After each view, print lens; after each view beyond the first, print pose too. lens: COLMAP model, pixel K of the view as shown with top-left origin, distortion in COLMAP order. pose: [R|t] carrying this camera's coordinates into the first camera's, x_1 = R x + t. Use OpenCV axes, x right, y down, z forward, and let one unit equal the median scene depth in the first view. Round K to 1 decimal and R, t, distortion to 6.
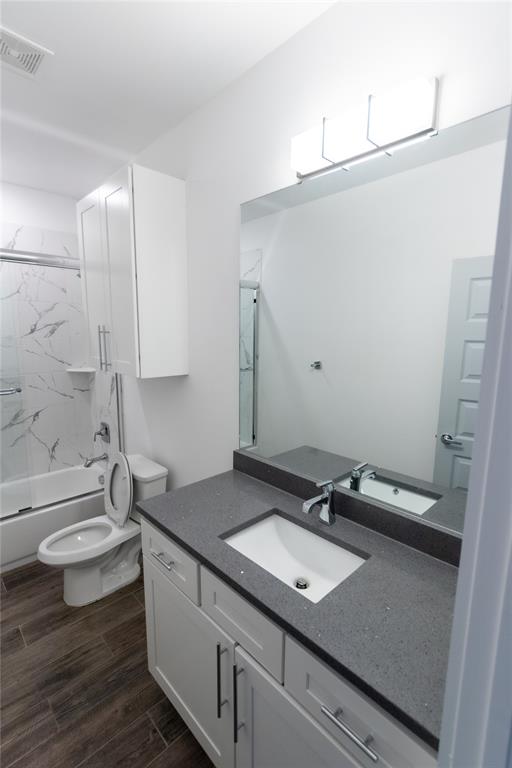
lens RADIAL K [[353.6, 0, 254.9], [0, 353.6, 386.8], [0, 0, 1]] dist [-0.003445, -0.000165]
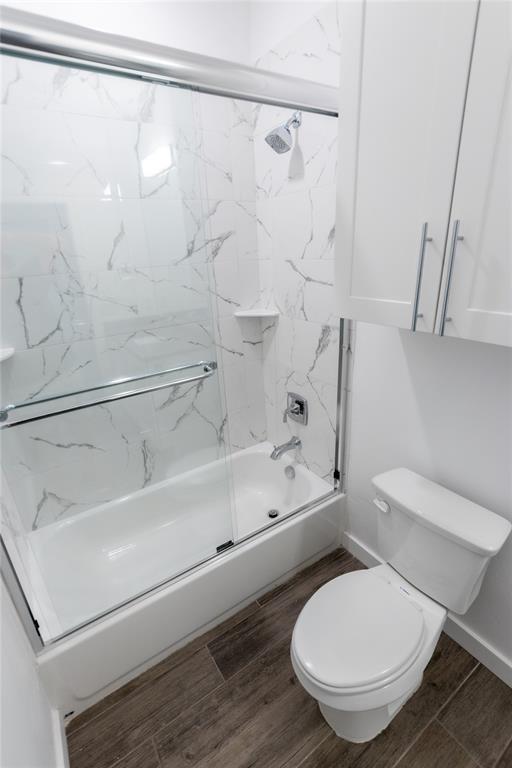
lens RADIAL K [[353.6, 0, 254.9], [0, 353.6, 386.8], [0, 0, 1]] dist [-0.003445, -0.000165]
pose [[0.981941, 0.009187, -0.188966, -0.381525], [0.032151, 0.976188, 0.214529, -0.055892], [0.186437, -0.216731, 0.958264, 0.364435]]
